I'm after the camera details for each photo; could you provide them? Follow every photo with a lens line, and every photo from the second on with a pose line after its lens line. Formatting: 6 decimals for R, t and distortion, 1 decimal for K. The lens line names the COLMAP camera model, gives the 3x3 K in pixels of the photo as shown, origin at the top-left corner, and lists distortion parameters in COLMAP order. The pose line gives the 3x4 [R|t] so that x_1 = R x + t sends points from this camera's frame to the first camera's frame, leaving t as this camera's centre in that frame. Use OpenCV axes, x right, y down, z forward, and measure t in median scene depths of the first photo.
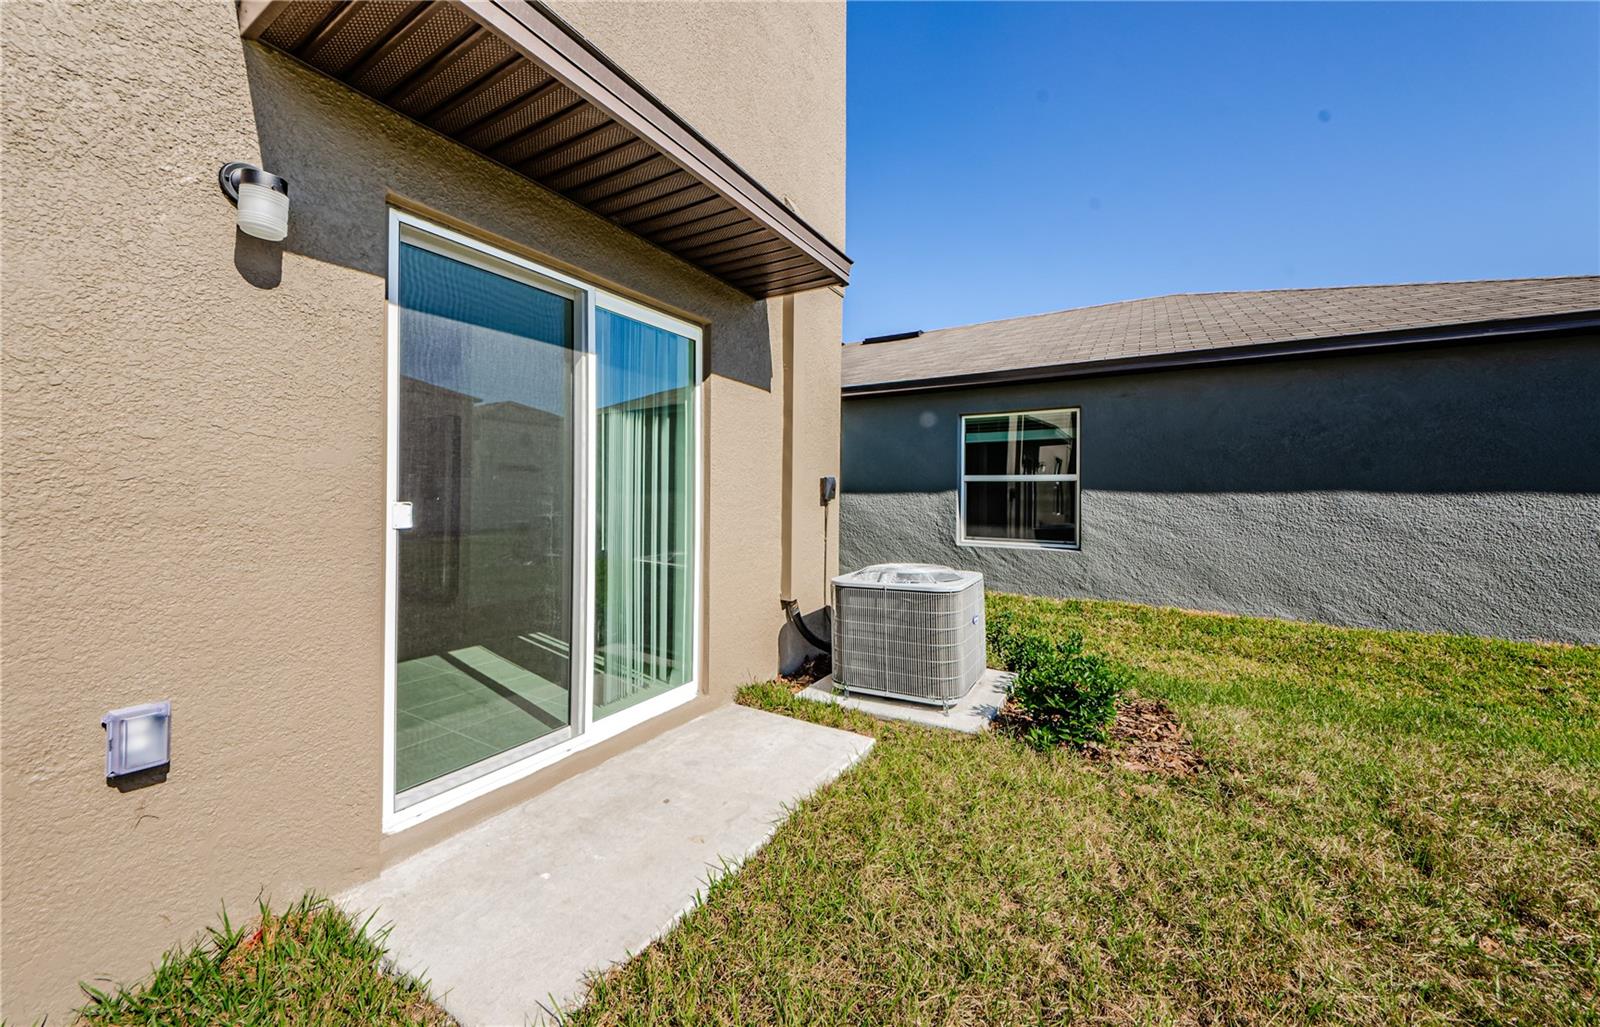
lens RADIAL K [[555.7, 0, 816.1], [0, 555.7, 485.4], [0, 0, 1]] dist [-0.001945, -0.001128]
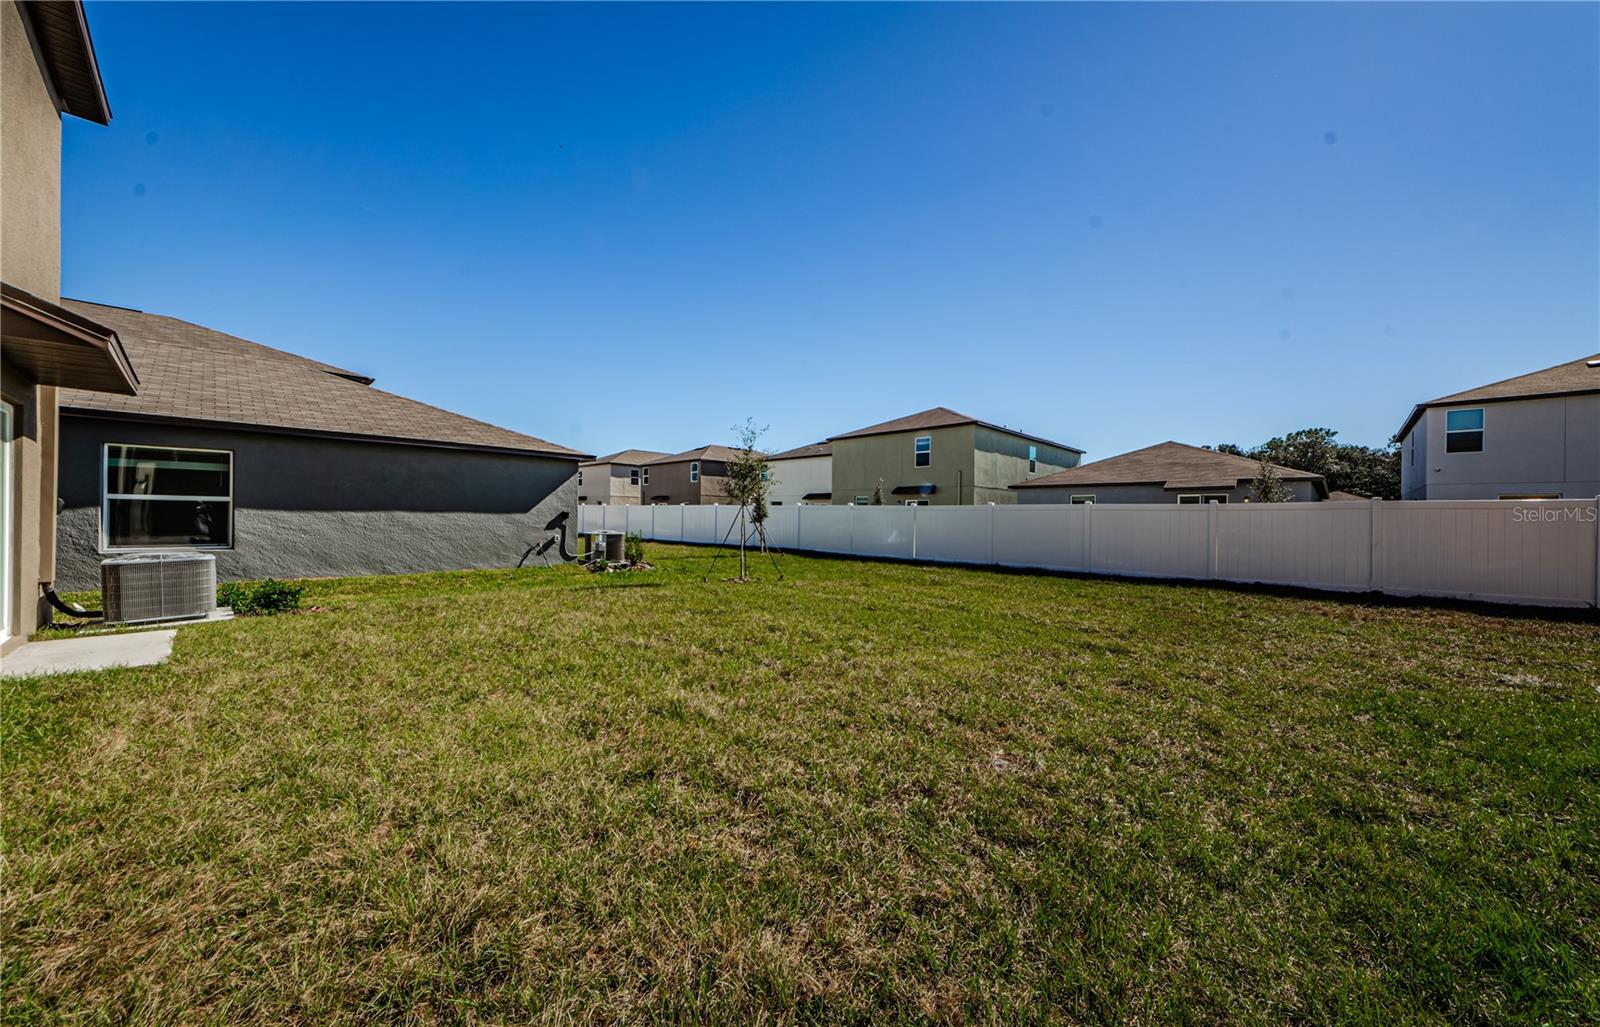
lens RADIAL K [[555.7, 0, 792.4], [0, 555.7, 513.2], [0, 0, 1]] dist [-0.001945, -0.001128]
pose [[0.226966, 0.002212, 0.973900, -0.743393], [-0.023913, 0.999709, 0.003302, -0.021552], [-0.973609, -0.024039, 0.226952, -0.929110]]
